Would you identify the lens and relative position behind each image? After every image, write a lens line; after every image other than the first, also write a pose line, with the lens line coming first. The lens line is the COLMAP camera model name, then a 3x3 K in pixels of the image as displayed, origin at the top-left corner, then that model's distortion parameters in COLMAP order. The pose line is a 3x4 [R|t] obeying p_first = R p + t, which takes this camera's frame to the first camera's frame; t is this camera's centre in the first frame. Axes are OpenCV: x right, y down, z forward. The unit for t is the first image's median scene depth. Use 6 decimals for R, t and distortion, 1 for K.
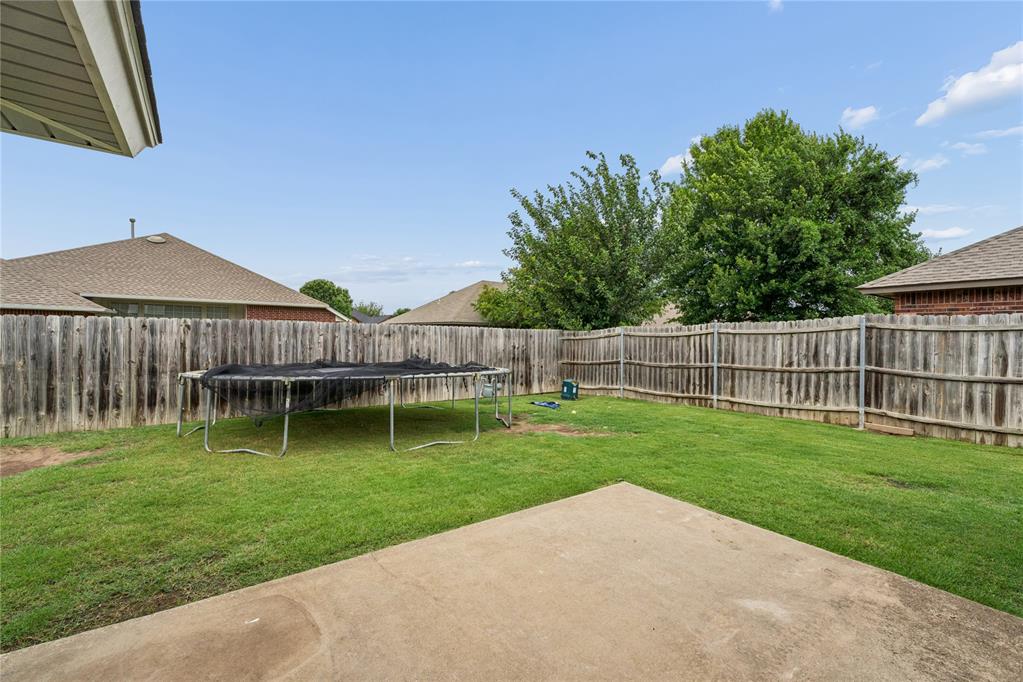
lens RADIAL K [[430.1, 0, 511.5], [0, 430.1, 341.0], [0, 0, 1]] dist [0.000030, -0.000032]
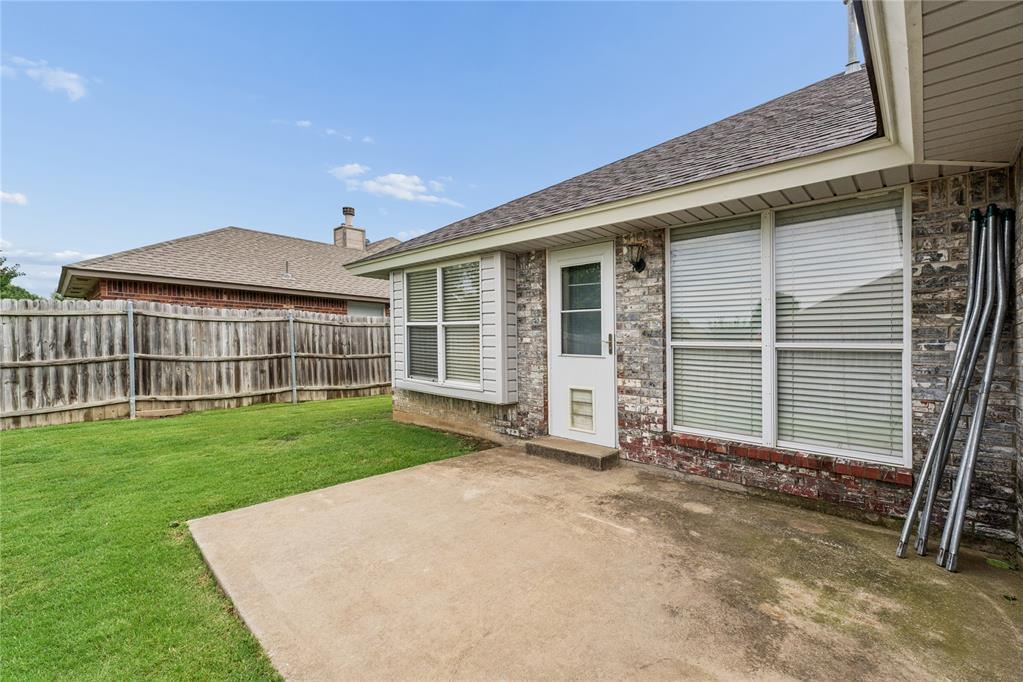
lens RADIAL K [[441.4, 0, 510.8], [0, 441.4, 348.0], [0, 0, 1]] dist [0.001463, 0.000002]
pose [[-0.183996, -0.030770, 0.982445, -0.316846], [-0.010690, 0.999513, 0.029303, 0.007536], [-0.982869, -0.005111, -0.184236, 0.352249]]
